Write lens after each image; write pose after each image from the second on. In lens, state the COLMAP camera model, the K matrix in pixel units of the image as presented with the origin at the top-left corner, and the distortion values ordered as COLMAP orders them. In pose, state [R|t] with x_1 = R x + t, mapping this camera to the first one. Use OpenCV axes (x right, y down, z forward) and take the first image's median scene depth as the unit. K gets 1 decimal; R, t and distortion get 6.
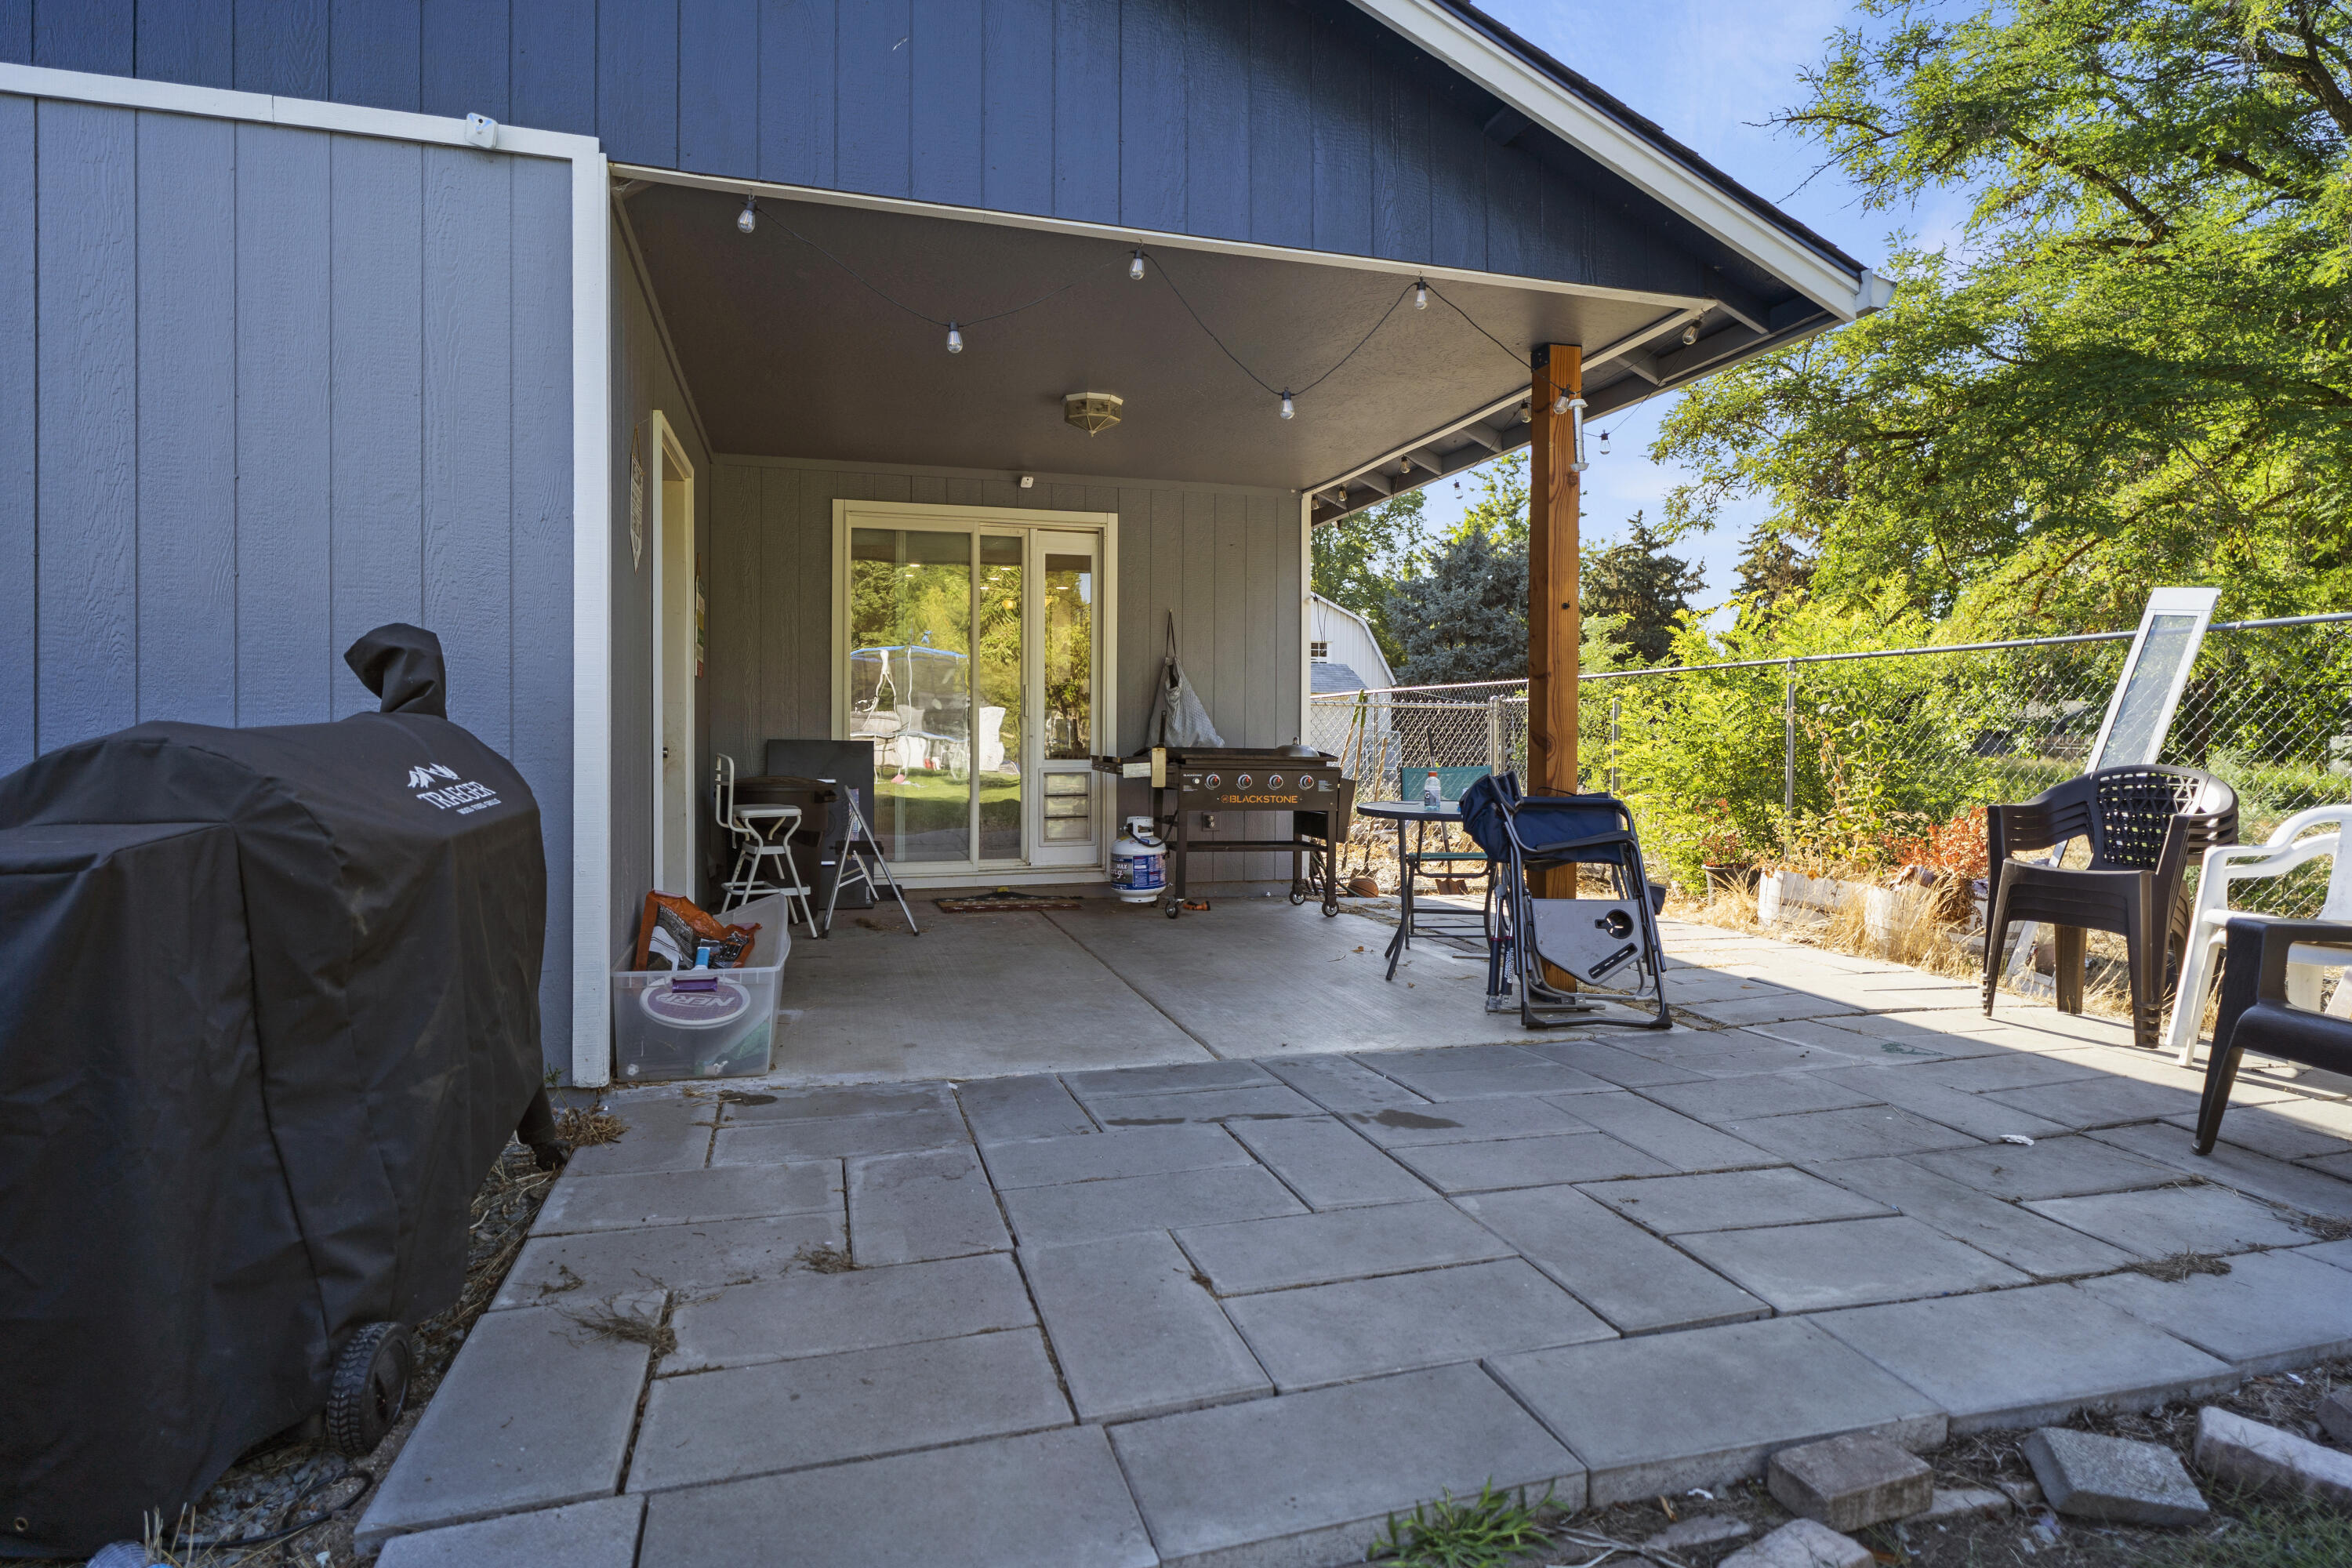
lens RADIAL K [[1226.7, 0, 1178.7], [0, 1226.7, 741.2], [0, 0, 1]] dist [-0.004589, 0.000316]
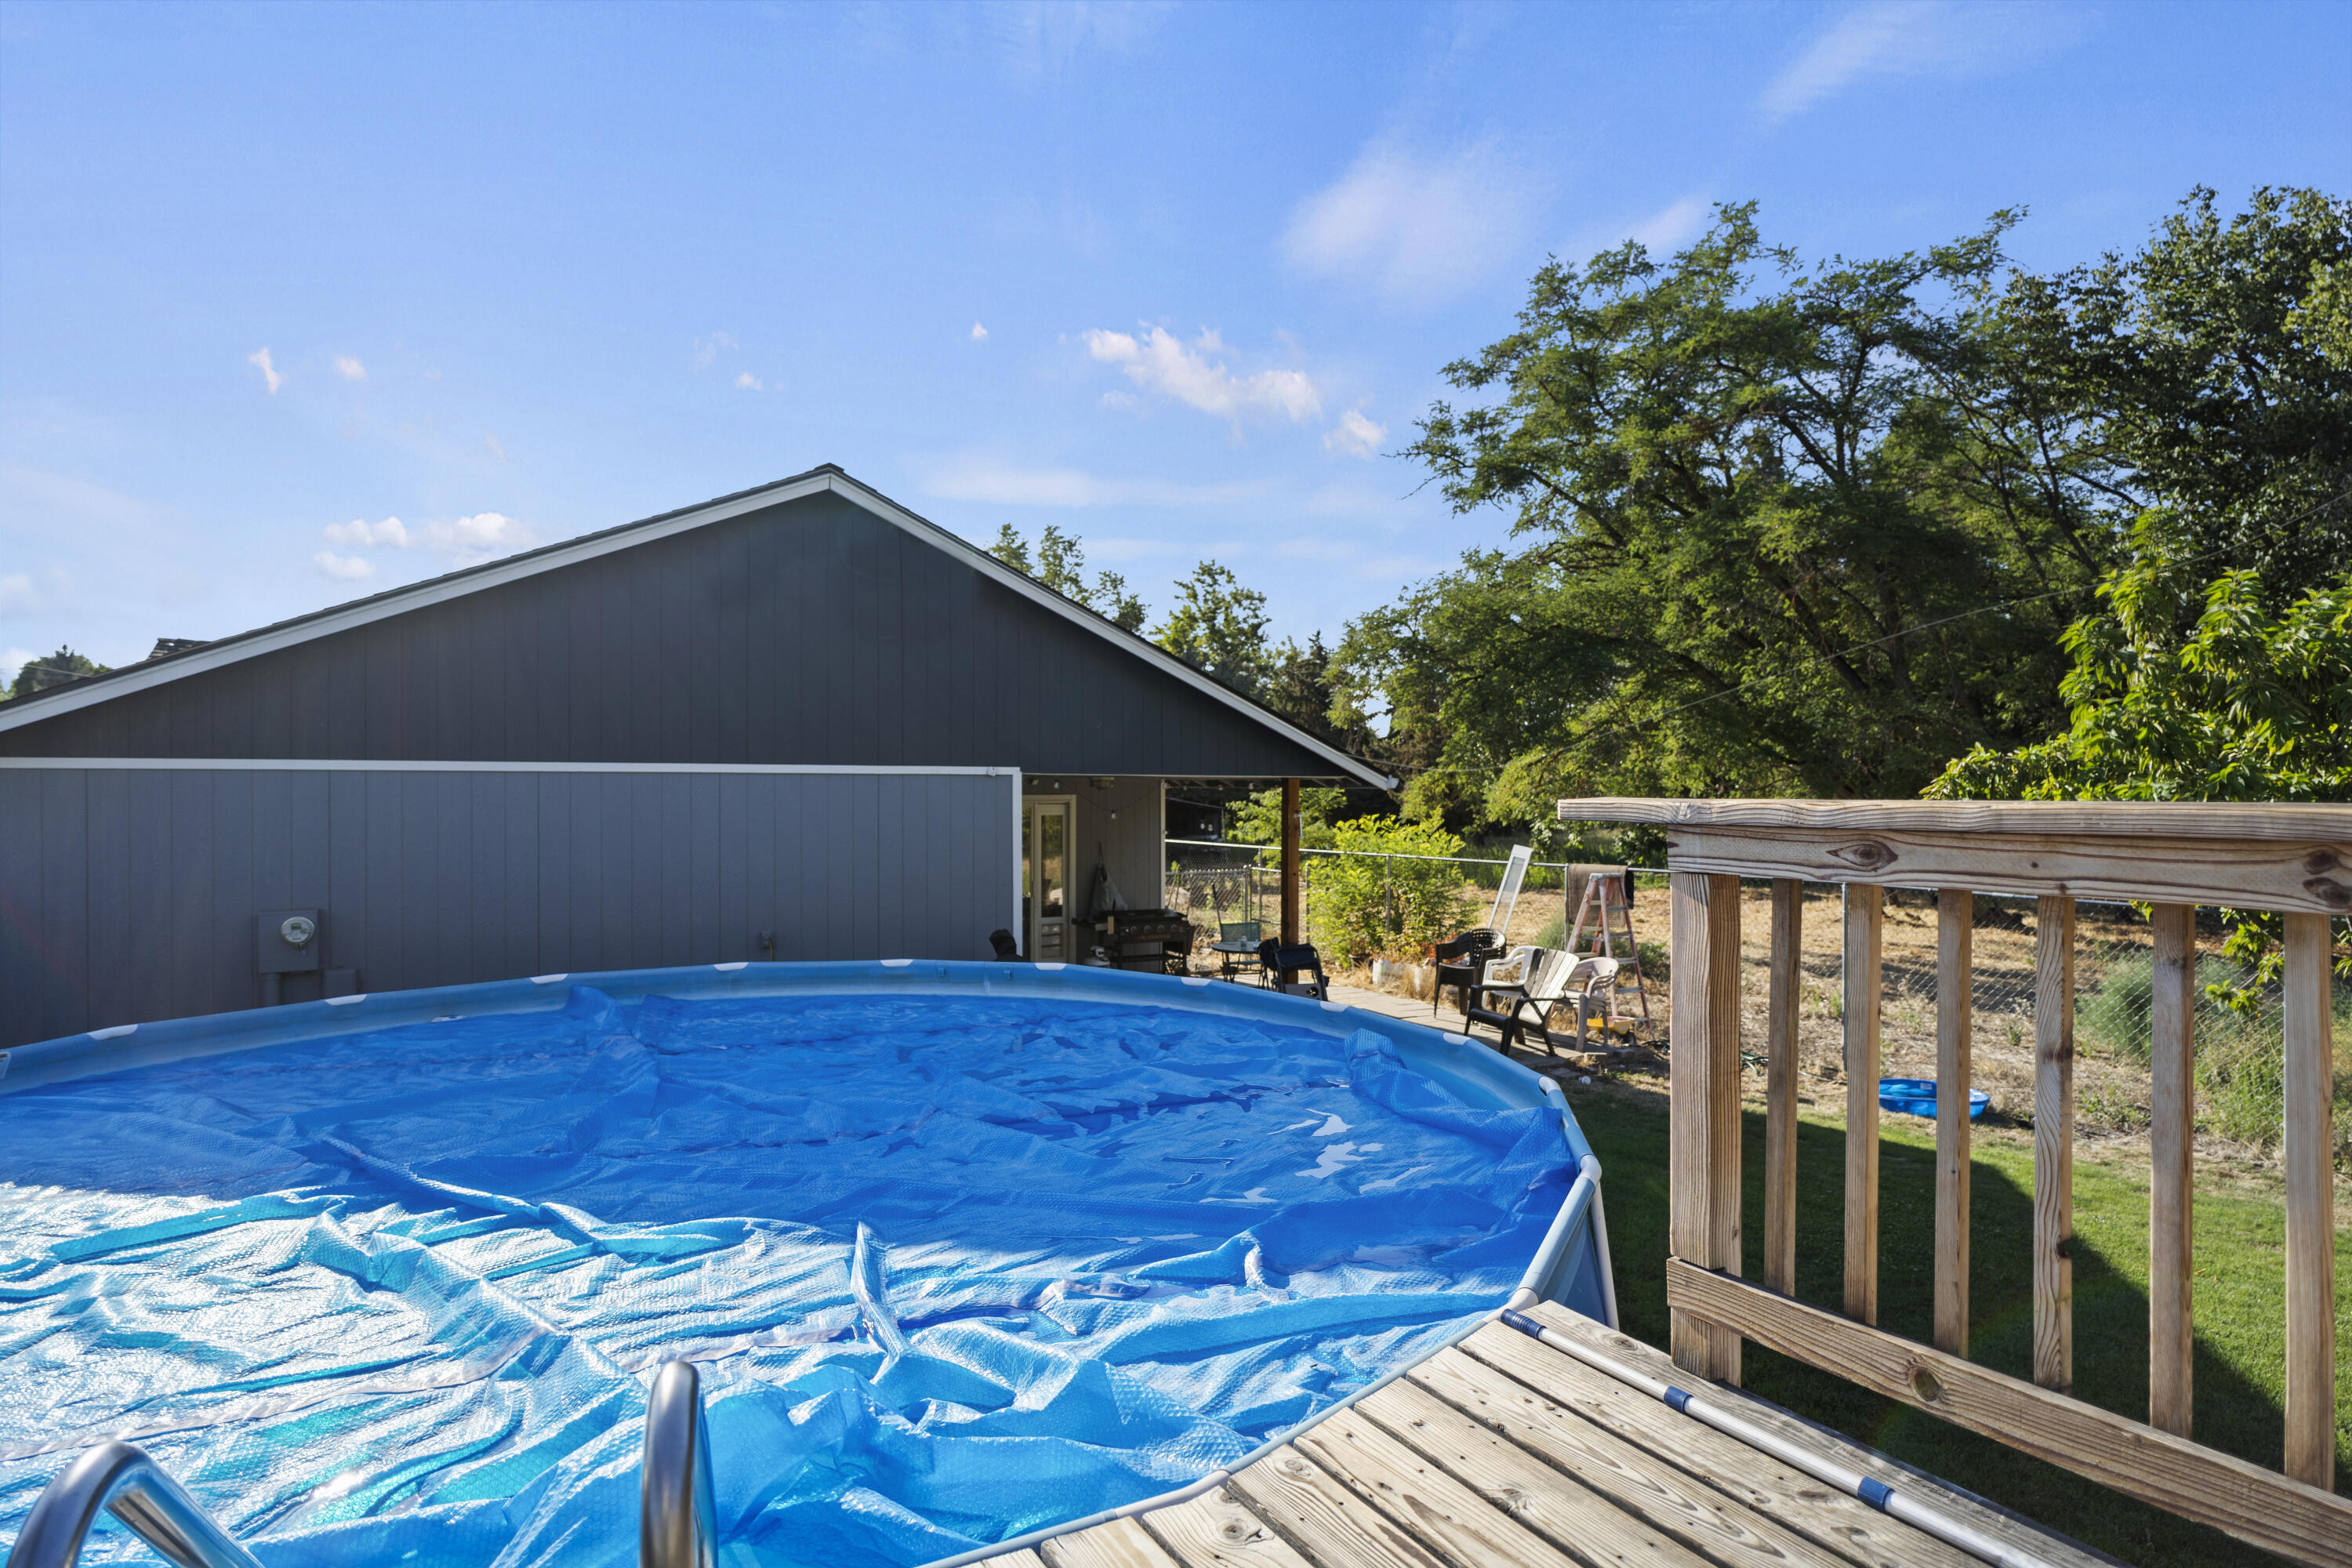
lens RADIAL K [[1290.1, 0, 1176.0], [0, 1290.1, 784.0], [0, 0, 1]] dist [-0.002059, -0.000566]
pose [[0.968633, -0.003215, 0.248474, -0.674811], [0.004212, 0.999985, -0.003481, -0.314374], [-0.248459, 0.004418, 0.968632, -1.775211]]
